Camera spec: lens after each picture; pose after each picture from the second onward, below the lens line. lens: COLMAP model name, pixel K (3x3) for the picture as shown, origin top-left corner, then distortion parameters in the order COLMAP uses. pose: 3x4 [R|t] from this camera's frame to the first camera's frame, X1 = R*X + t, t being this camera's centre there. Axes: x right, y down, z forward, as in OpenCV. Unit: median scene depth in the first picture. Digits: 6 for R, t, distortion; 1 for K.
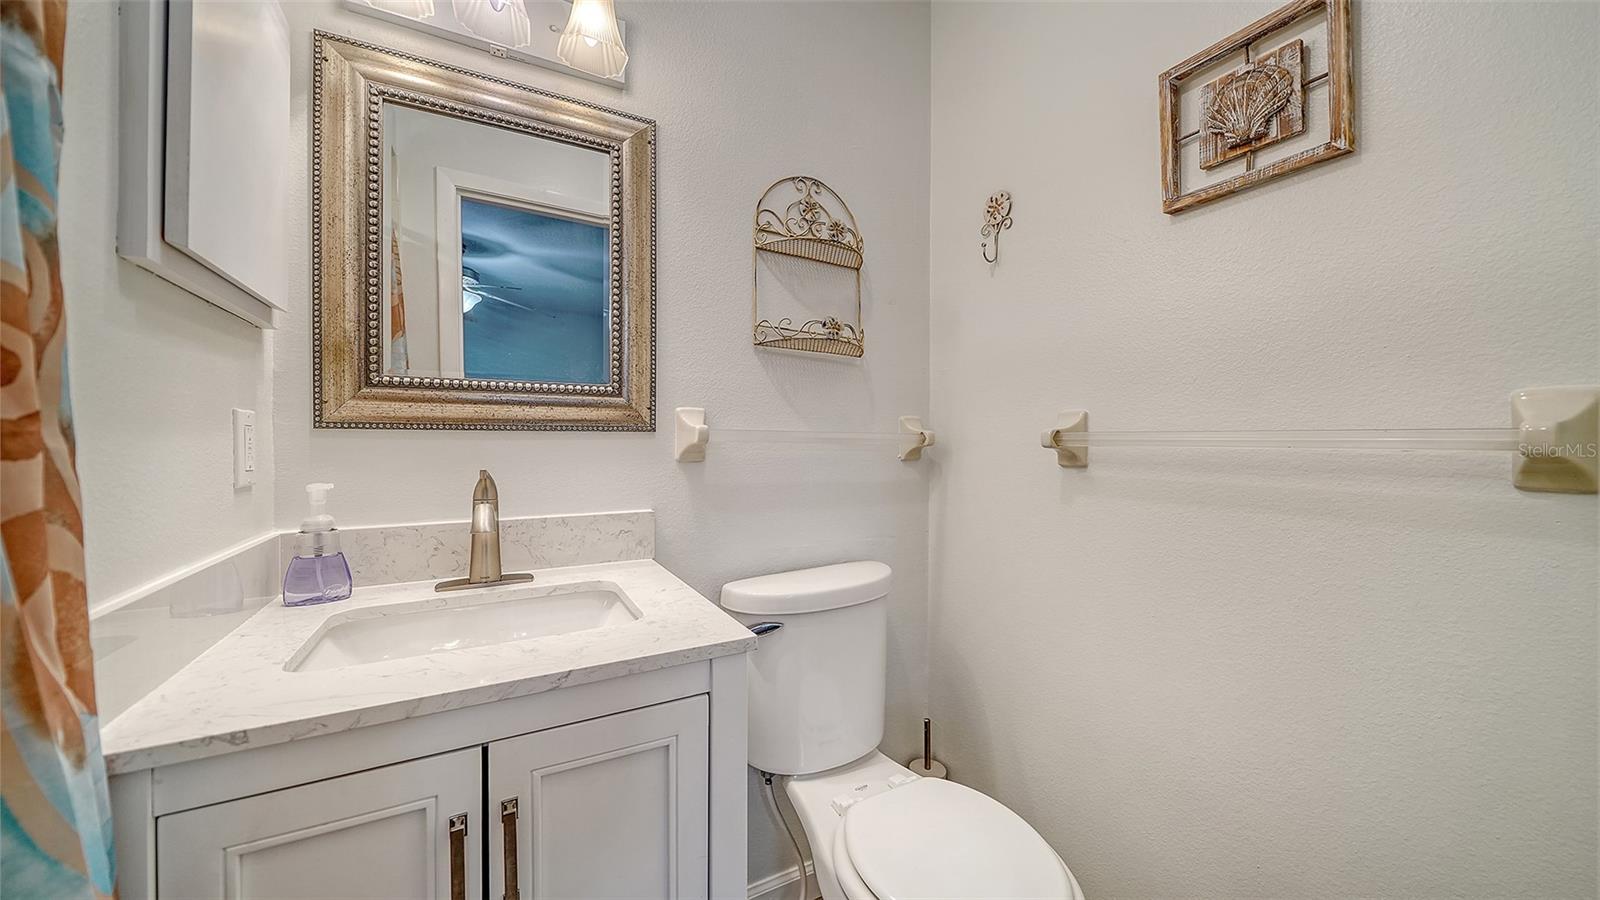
lens RADIAL K [[560.2, 0, 794.8], [0, 560.2, 442.3], [0, 0, 1]] dist [-0.005287, -0.000588]
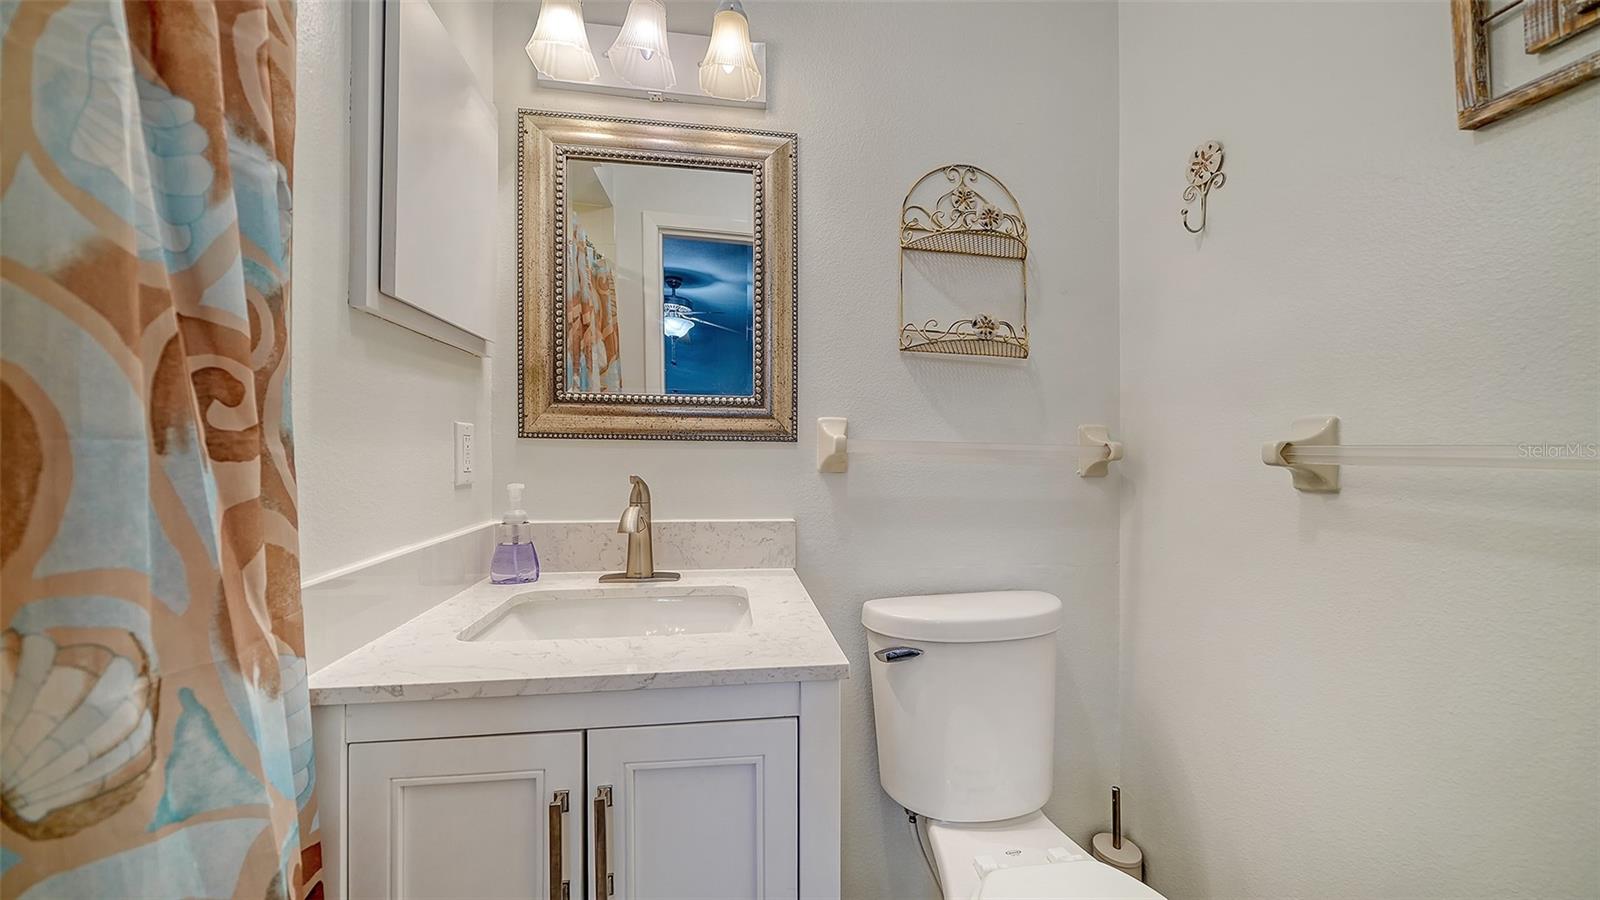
lens RADIAL K [[560.2, 0, 805.4], [0, 560.2, 444.4], [0, 0, 1]] dist [-0.005287, -0.000588]
pose [[0.937969, 0.005989, -0.346667, 0.128853], [-0.010941, 0.999864, -0.012329, -0.002430], [0.346546, 0.015357, 0.937907, 0.073784]]
